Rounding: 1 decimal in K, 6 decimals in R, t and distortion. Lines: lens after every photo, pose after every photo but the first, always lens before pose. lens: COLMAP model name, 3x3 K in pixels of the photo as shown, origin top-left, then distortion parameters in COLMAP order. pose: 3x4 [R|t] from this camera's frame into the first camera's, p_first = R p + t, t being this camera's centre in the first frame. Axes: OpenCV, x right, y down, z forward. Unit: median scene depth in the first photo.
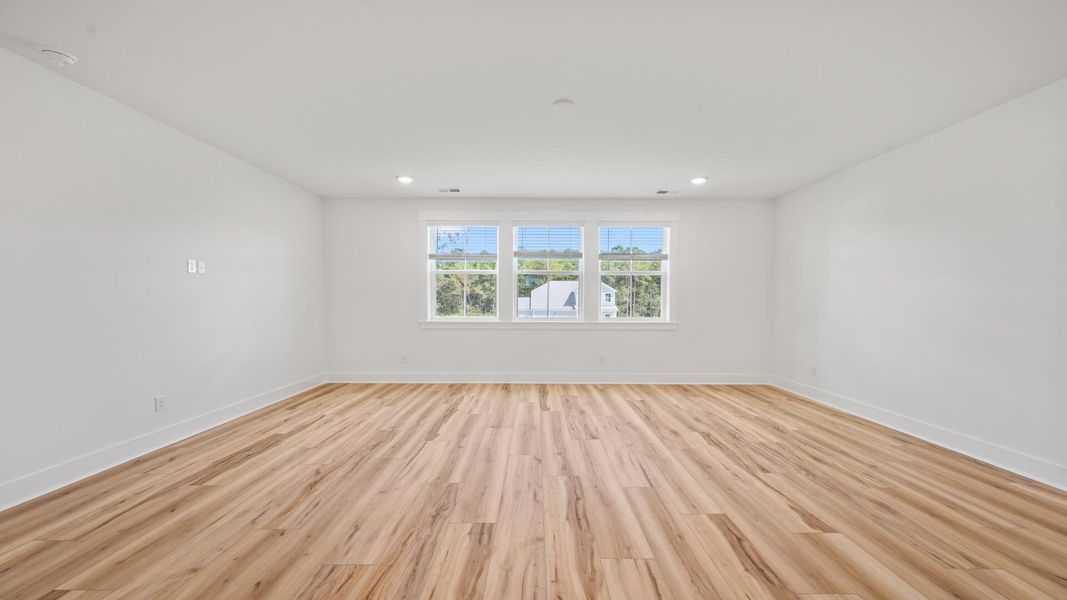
lens RADIAL K [[426.3, 0, 534.1], [0, 426.3, 303.4], [0, 0, 1]] dist [-0.001946, 0.000125]
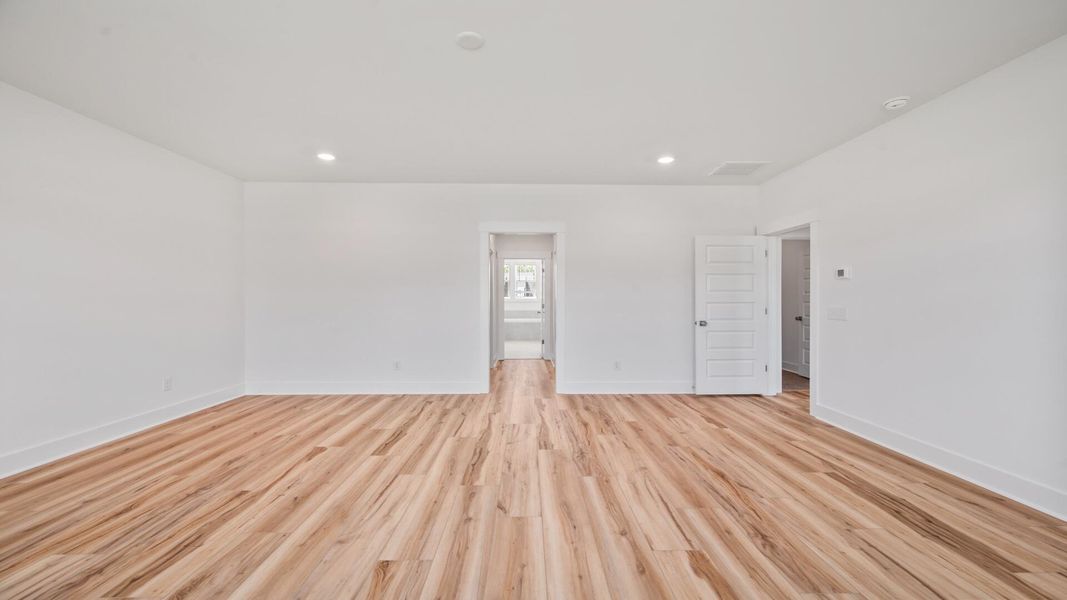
lens RADIAL K [[426.3, 0, 530.9], [0, 426.3, 298.2], [0, 0, 1]] dist [-0.001946, 0.000125]
pose [[-0.999927, -0.002870, -0.011767, -0.033480], [-0.002934, 0.999981, 0.005418, -0.011157], [0.011751, 0.005452, -0.999916, 1.780616]]
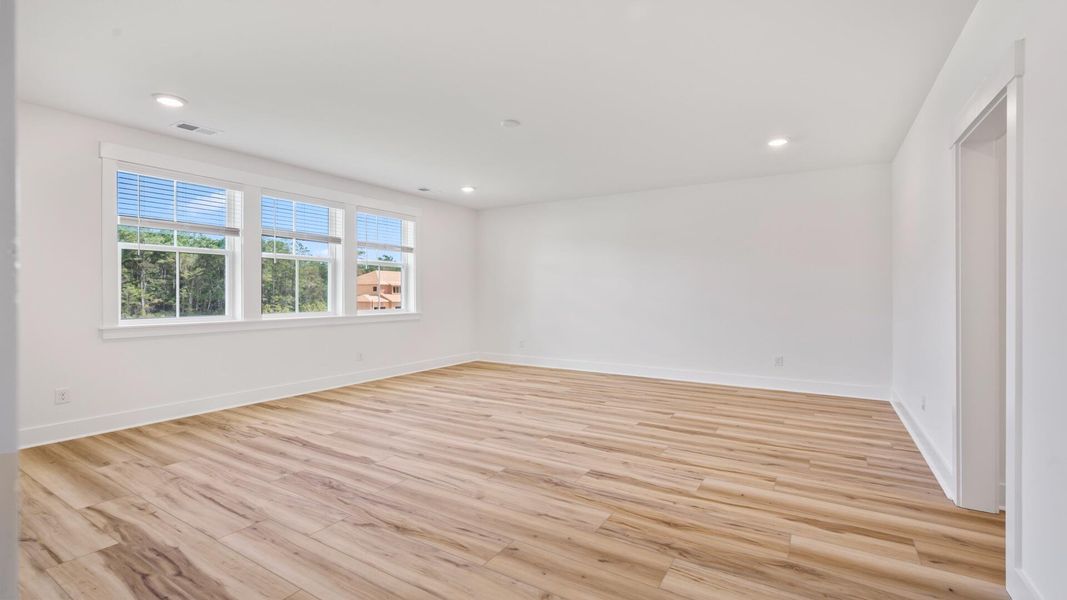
lens RADIAL K [[463.6, 0, 535.2], [0, 463.6, 294.6], [0, 0, 1]] dist [-0.001862, -0.000519]
pose [[0.526899, -0.006197, 0.849905, -0.965628], [0.008300, 0.999963, 0.002145, -0.002761], [-0.849887, 0.005924, 0.526931, 0.301500]]
